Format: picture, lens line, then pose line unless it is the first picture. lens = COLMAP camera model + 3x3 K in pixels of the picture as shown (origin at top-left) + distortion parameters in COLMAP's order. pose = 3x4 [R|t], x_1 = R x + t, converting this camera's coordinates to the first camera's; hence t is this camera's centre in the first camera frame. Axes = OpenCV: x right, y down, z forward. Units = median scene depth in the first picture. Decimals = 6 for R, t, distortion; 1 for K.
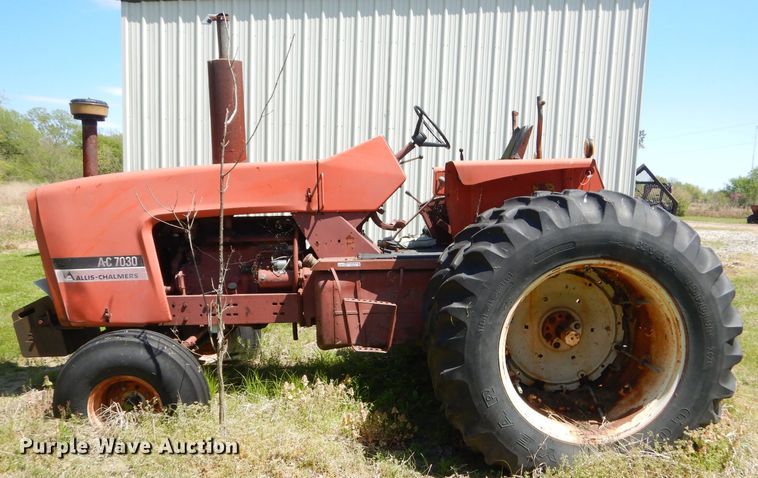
lens RADIAL K [[699.8, 0, 376.9], [0, 699.8, 283.5], [0, 0, 1]] dist [0.006155, 0.000000]
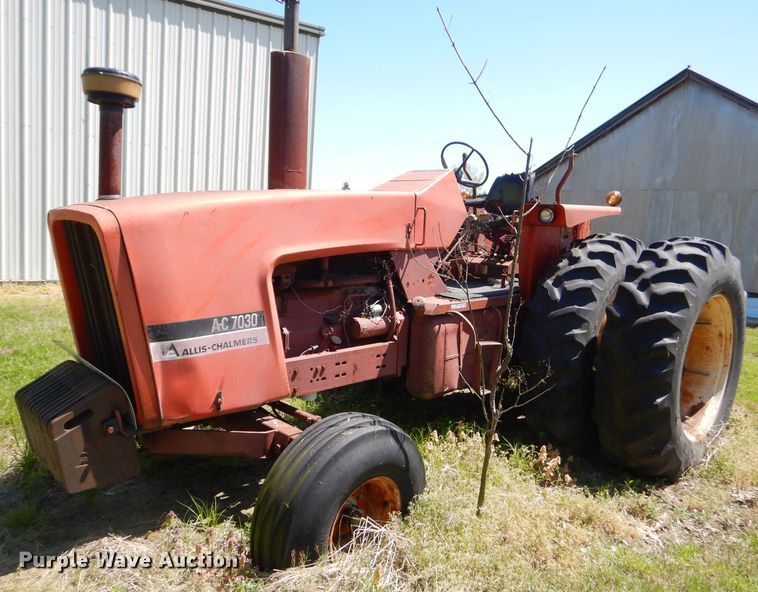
lens RADIAL K [[635.4, 0, 361.3], [0, 635.4, 306.9], [0, 0, 1]] dist [0.011631, 0.003911]
pose [[0.727176, -0.064278, 0.683435, -0.735040], [0.046103, 0.997931, 0.044803, -0.071586], [-0.684901, -0.001071, 0.728635, 0.468551]]
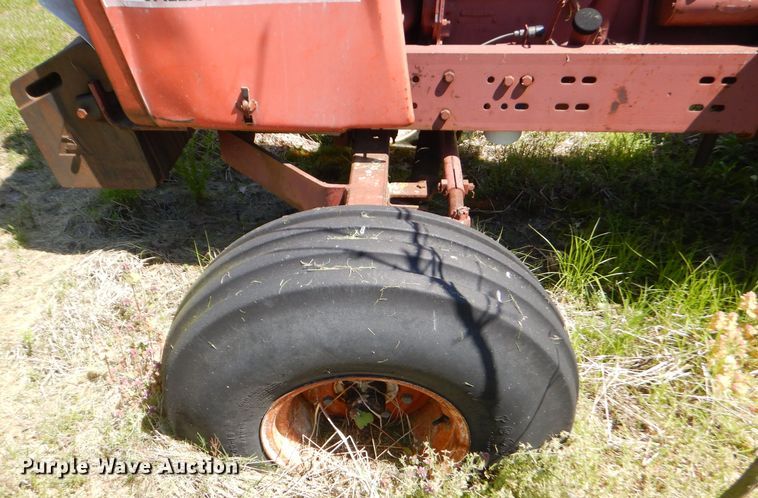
lens RADIAL K [[565.3, 0, 323.1], [0, 565.3, 310.1], [0, 0, 1]] dist [0.001119, 0.004272]
pose [[0.995137, 0.058371, -0.079347, -0.327183], [-0.004018, 0.828901, 0.559381, -0.035643], [0.098423, -0.556342, 0.825104, 0.720886]]
